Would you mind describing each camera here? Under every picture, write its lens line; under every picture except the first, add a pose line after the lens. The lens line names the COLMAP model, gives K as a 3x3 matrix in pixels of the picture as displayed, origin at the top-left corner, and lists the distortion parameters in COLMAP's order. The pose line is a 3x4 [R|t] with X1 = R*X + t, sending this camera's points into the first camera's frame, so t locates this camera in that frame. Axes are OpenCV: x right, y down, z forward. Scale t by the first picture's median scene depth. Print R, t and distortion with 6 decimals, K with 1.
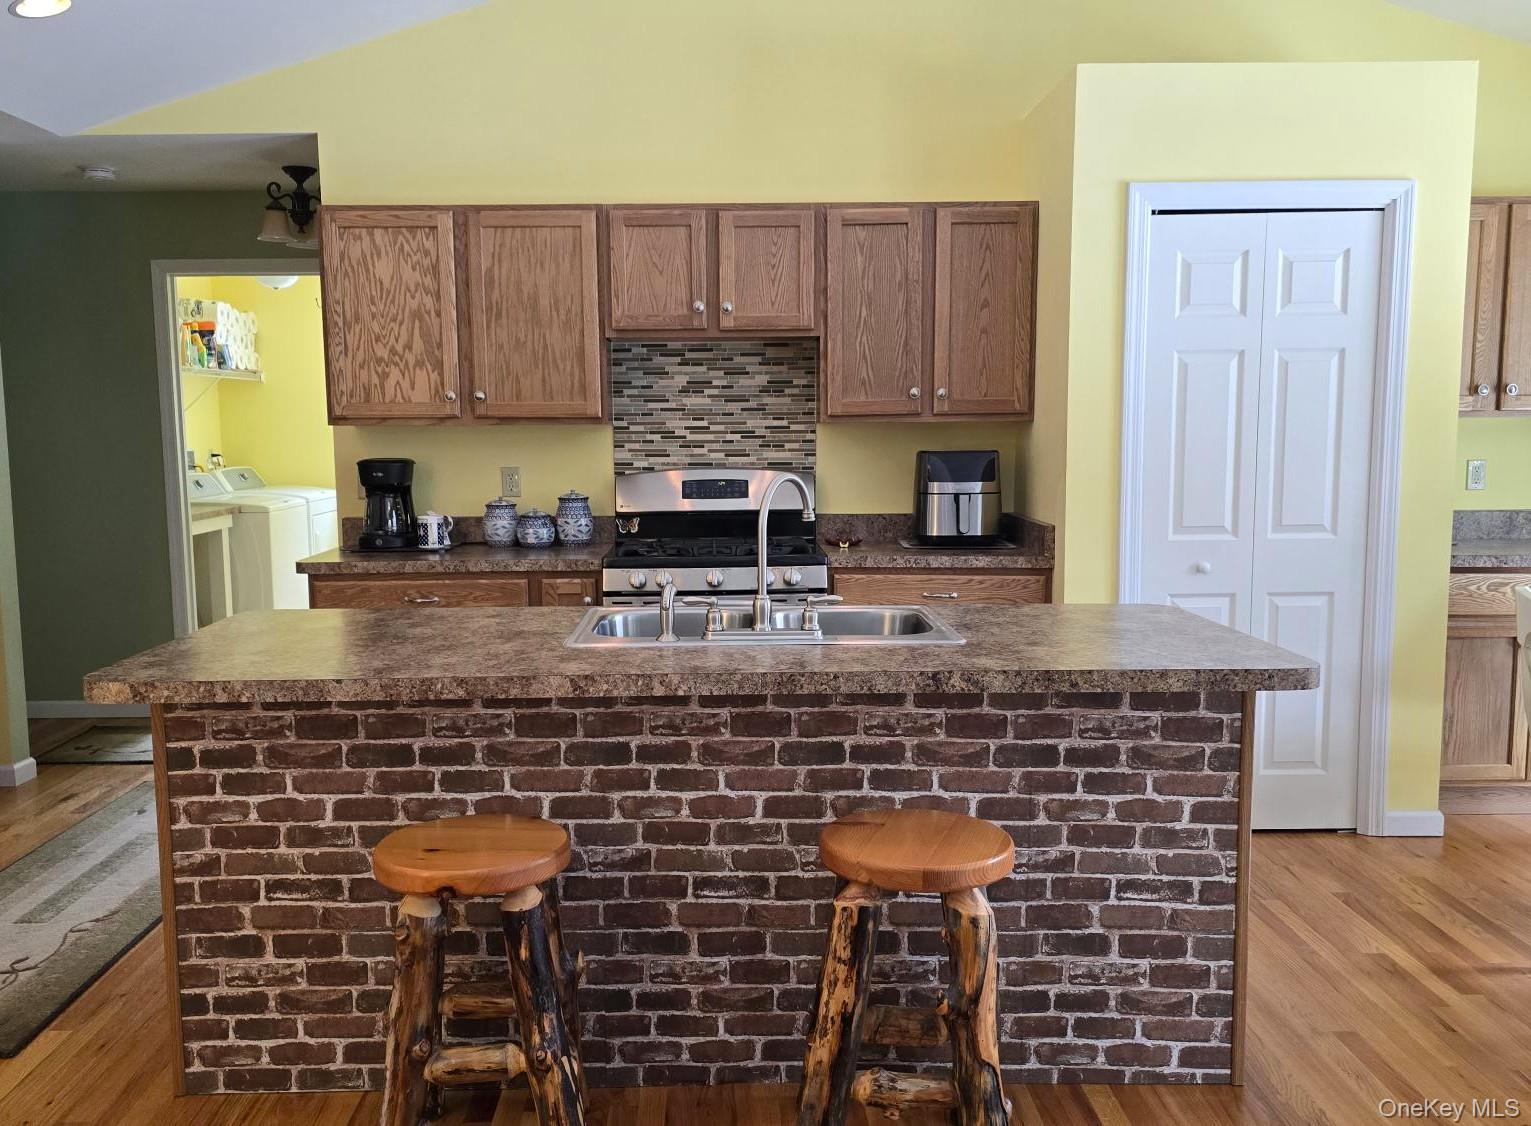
lens RADIAL K [[1342.4, 0, 736.4], [0, 1342.4, 585.3], [0, 0, 1]] dist [0.105547, -0.100559]
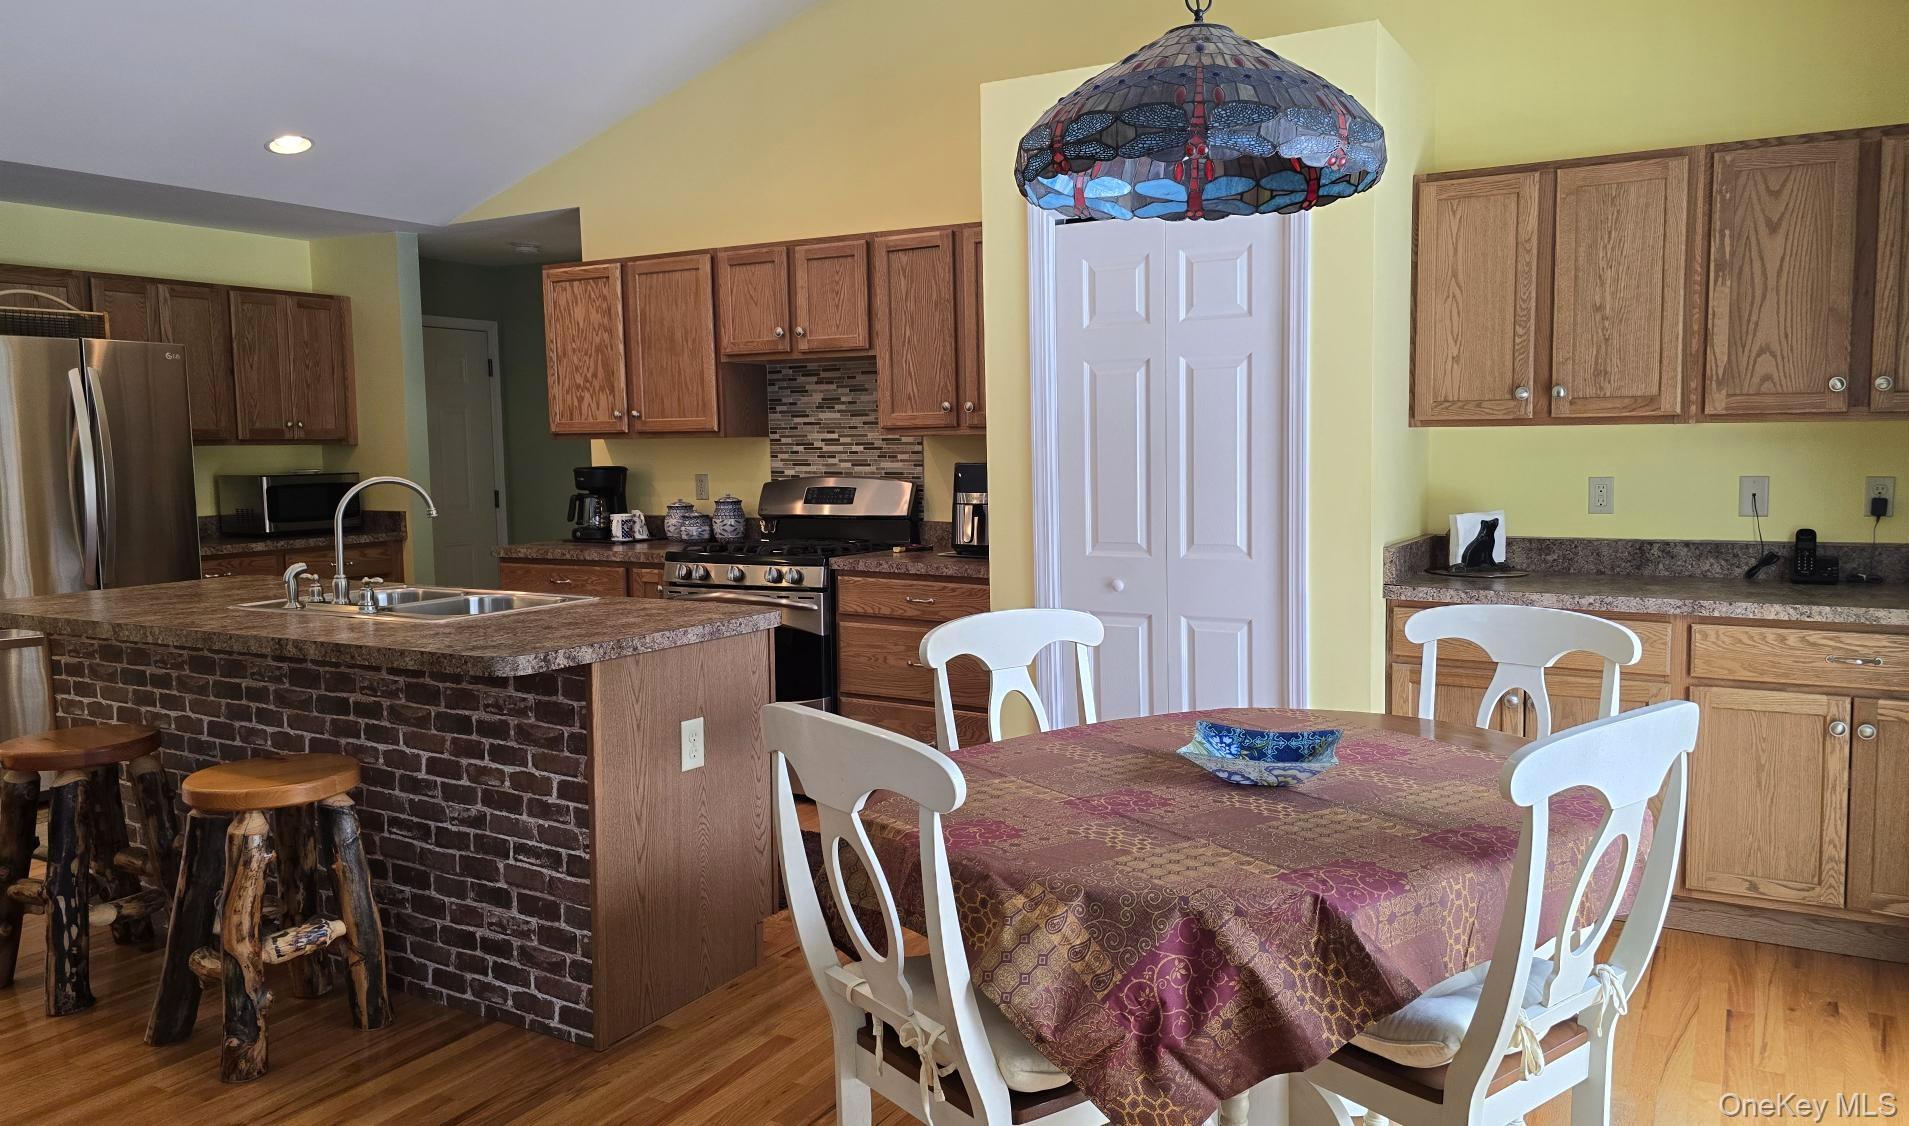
lens RADIAL K [[1359.5, 0, 1016.8], [0, 1359.5, 558.8], [0, 0, 1]] dist [0.085014, -0.086057]
pose [[0.870653, 0.039104, -0.490341, 0.700875], [-0.052262, 0.998547, -0.013165, -0.014431], [0.489113, 0.037089, 0.871431, 0.115176]]
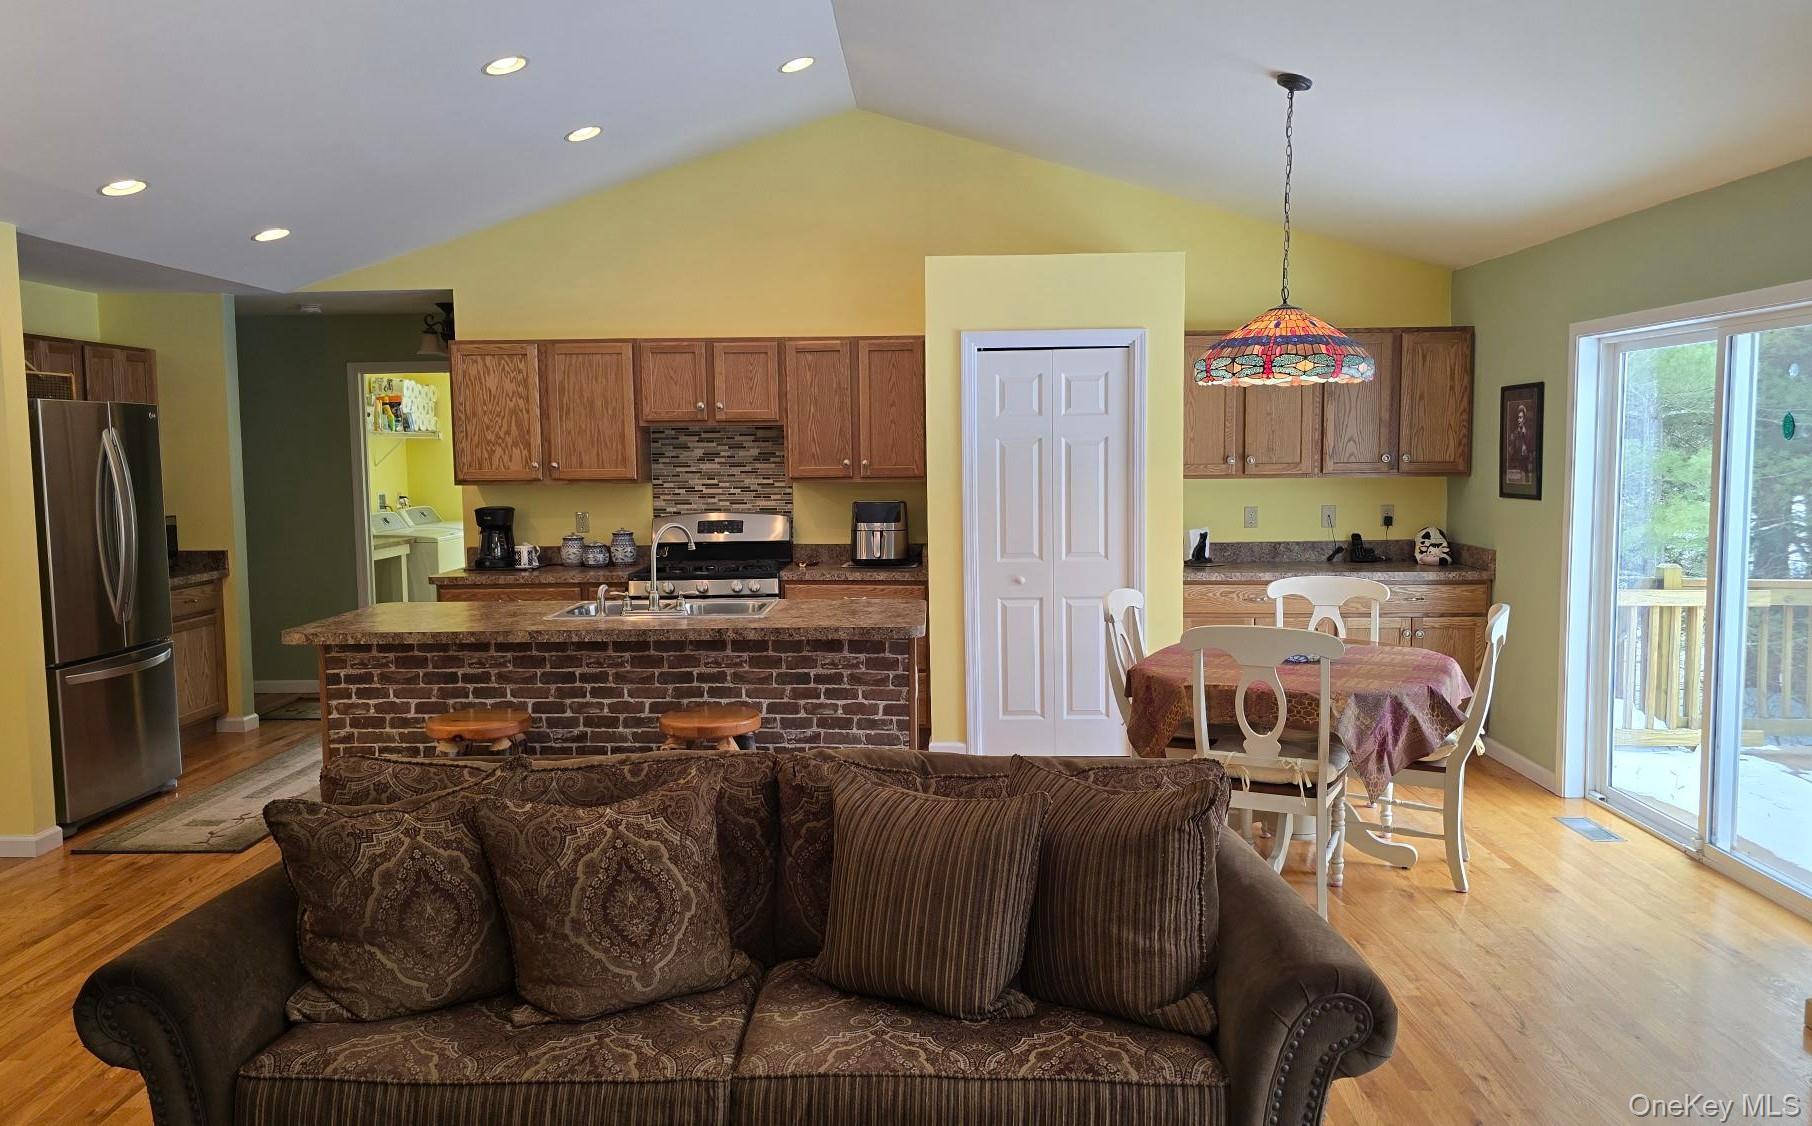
lens RADIAL K [[1357.0, 0, 906.0], [0, 1357.0, 563.0], [0, 0, 1]] dist [0.069294, -0.004226]
pose [[0.999294, -0.000392, -0.037581, 0.253548], [-0.000935, 0.999377, -0.035274, 0.019952], [0.037571, 0.035284, 0.998671, -0.483964]]
